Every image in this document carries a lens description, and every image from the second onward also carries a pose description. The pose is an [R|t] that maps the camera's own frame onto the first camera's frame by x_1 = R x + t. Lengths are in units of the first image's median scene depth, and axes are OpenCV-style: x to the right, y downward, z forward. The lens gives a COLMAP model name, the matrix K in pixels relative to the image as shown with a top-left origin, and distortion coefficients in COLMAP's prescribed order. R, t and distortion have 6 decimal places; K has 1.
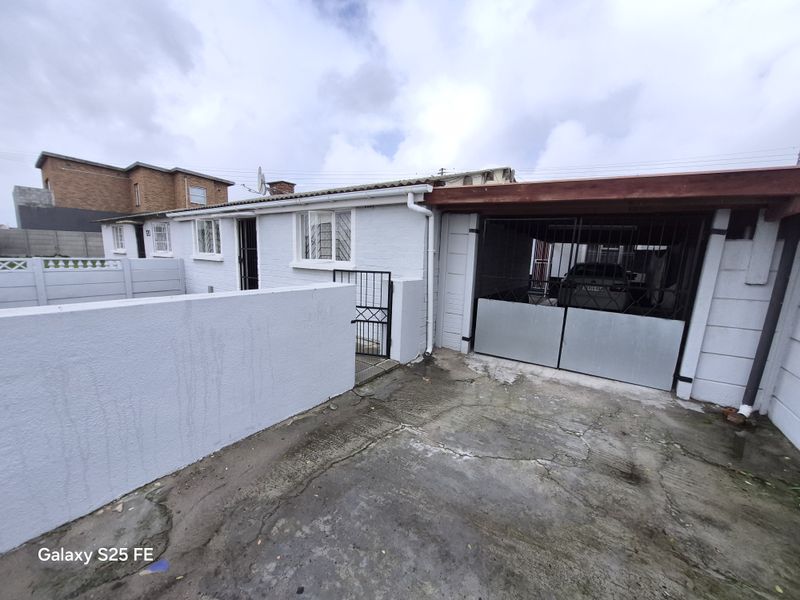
lens RADIAL K [[308.4, 0, 398.8], [0, 308.4, 300.6], [0, 0, 1]] dist [0.003132, 0.000259]
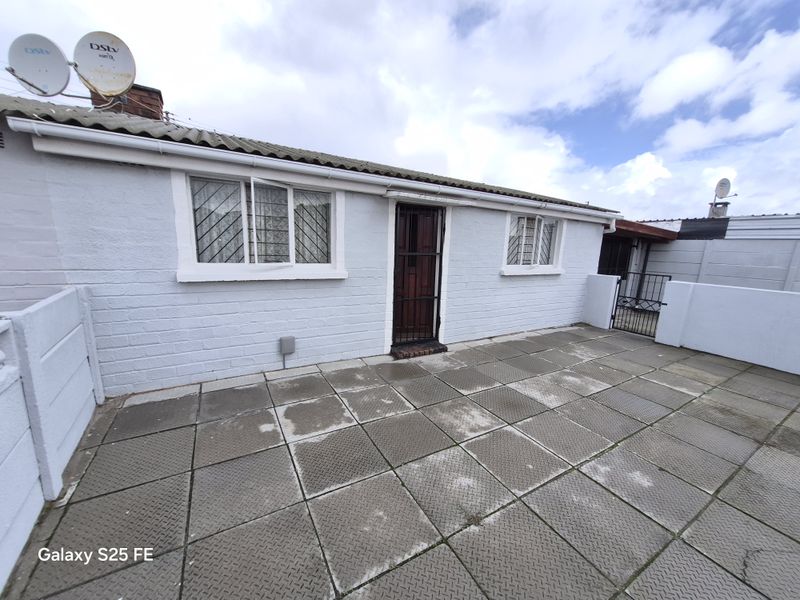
lens RADIAL K [[308.4, 0, 400.4], [0, 308.4, 302.4], [0, 0, 1]] dist [0.003132, 0.000259]
pose [[0.413159, -0.171887, 0.894290, -0.865788], [0.125993, 0.983370, 0.130801, -0.125356], [-0.901901, 0.058632, 0.427945, 0.614111]]
